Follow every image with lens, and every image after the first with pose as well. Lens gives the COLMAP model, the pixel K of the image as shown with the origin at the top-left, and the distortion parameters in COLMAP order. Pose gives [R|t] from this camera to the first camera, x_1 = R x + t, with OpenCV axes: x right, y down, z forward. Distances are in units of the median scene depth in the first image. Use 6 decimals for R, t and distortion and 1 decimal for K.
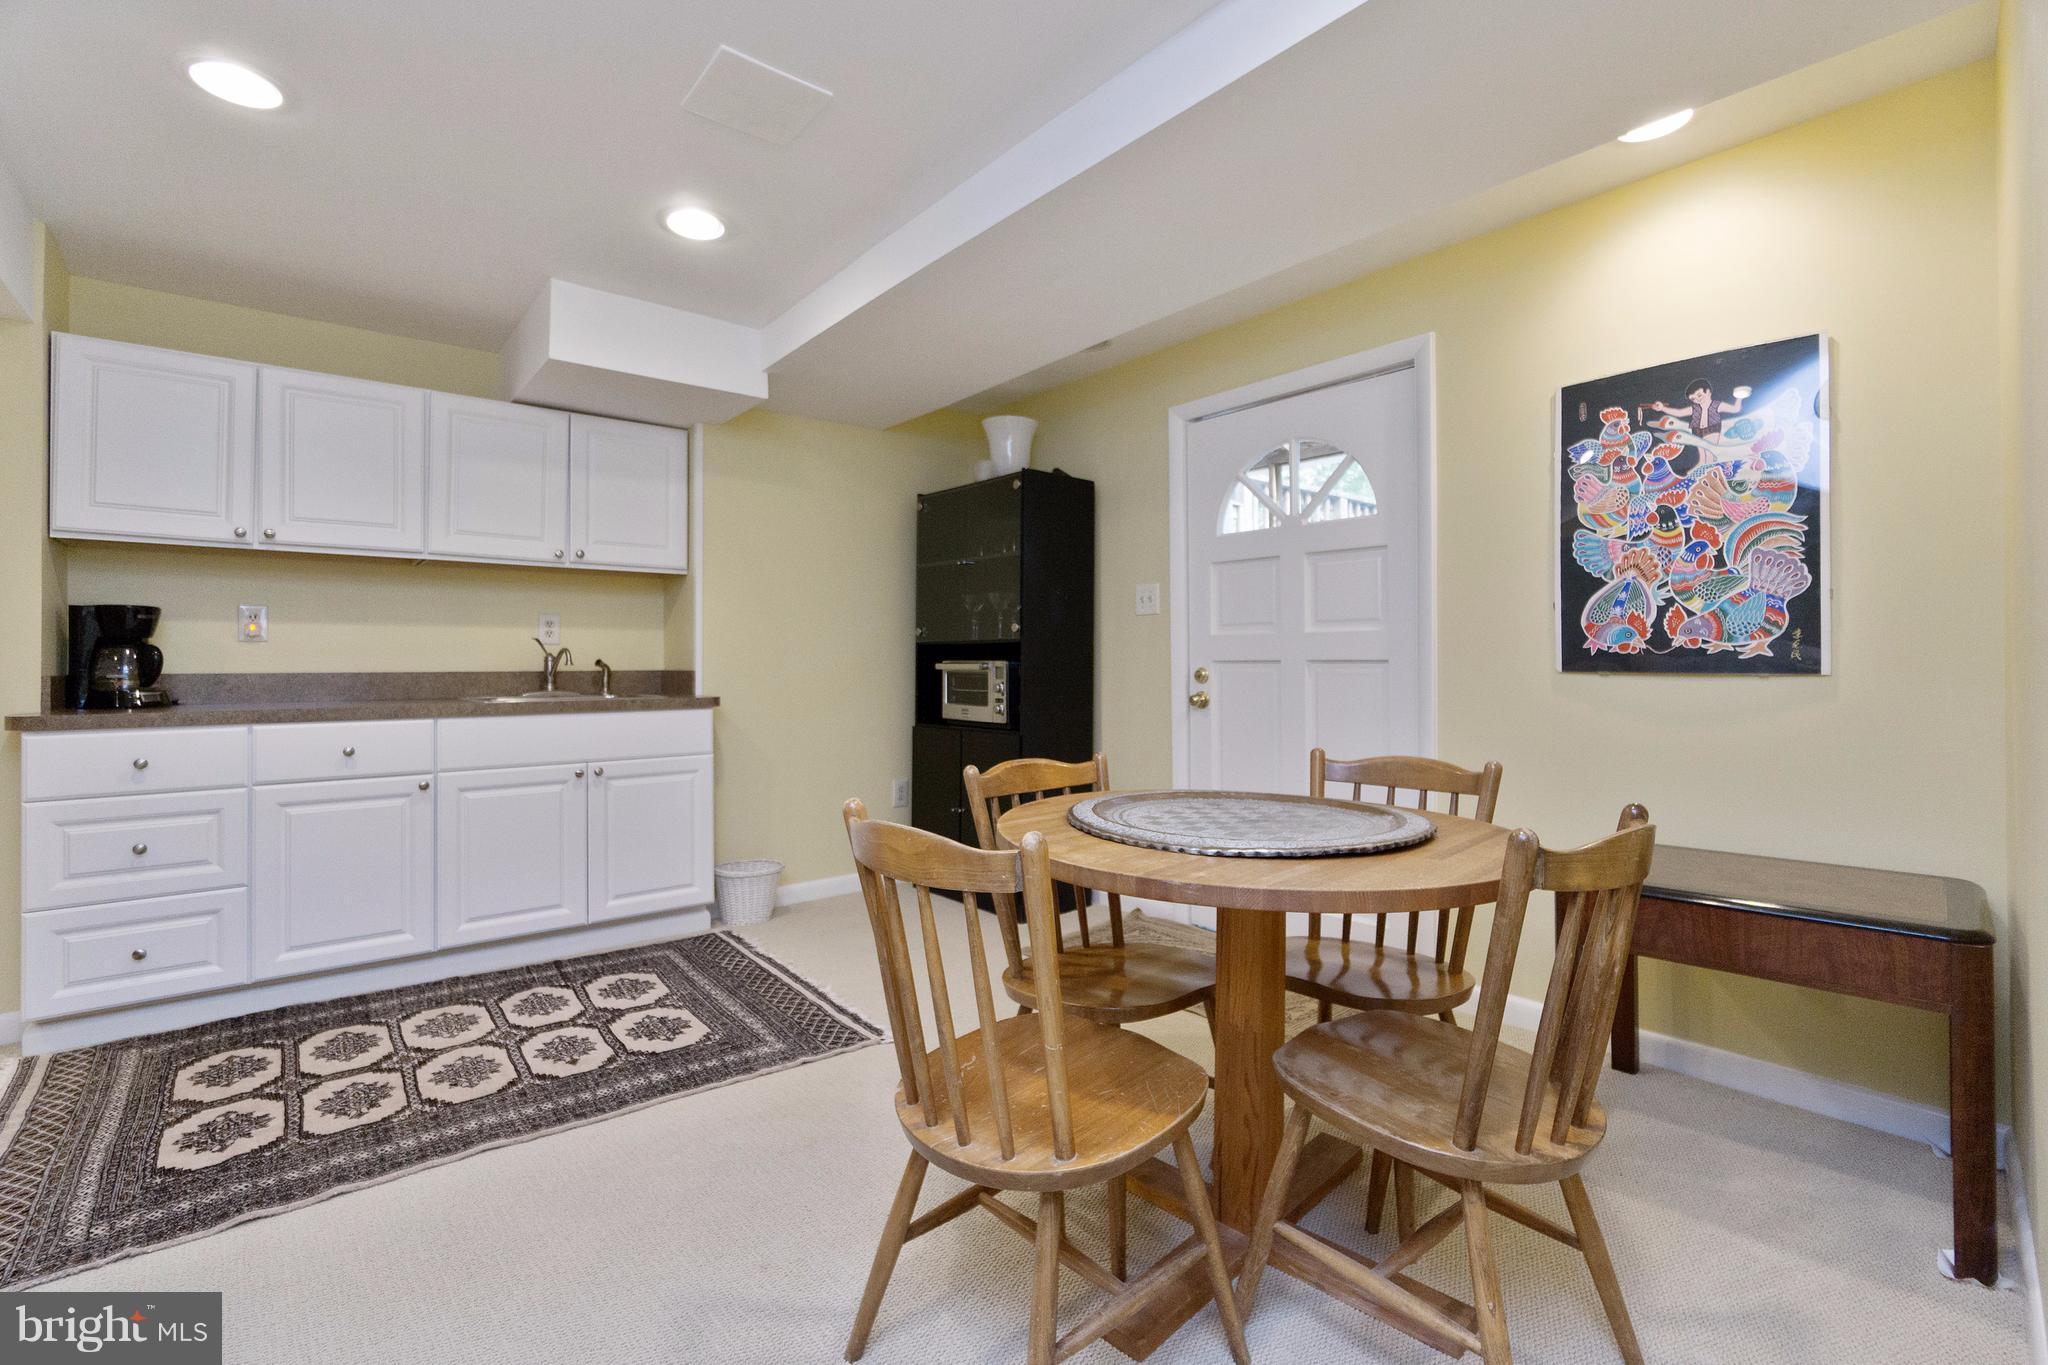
lens RADIAL K [[906.4, 0, 1049.2], [0, 906.4, 642.4], [0, 0, 1]] dist [0.002761, 0.001064]
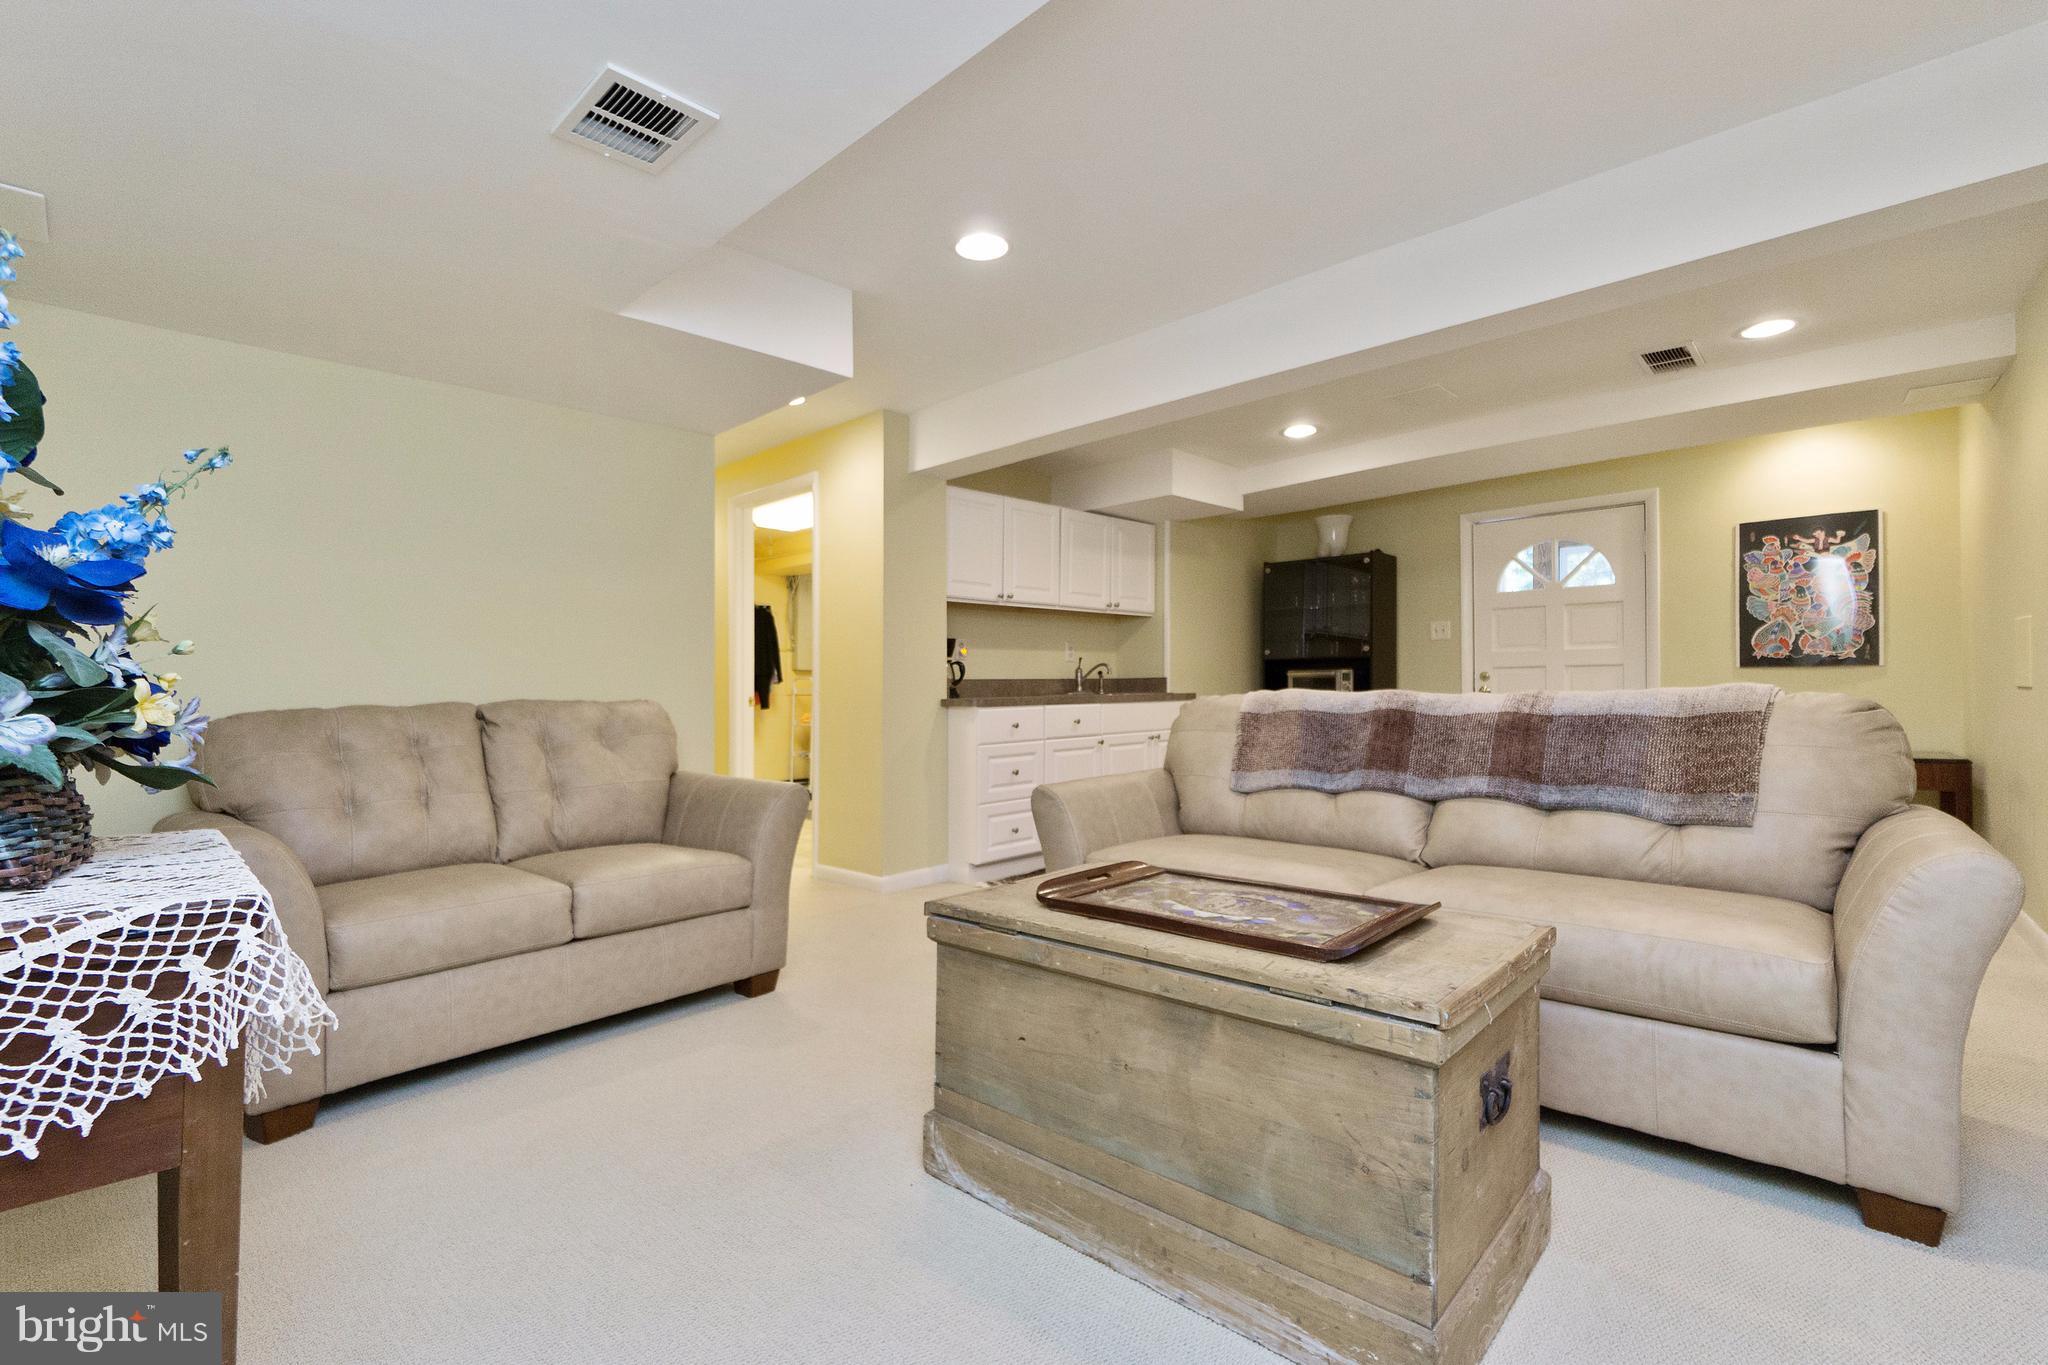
lens RADIAL K [[906.4, 0, 1017.3], [0, 906.4, 675.8], [0, 0, 1]] dist [0.002761, 0.001064]
pose [[0.996082, -0.009841, 0.087890, -1.242103], [0.009170, 0.999926, 0.008031, 0.021226], [-0.087962, -0.007194, 0.996098, -0.878892]]
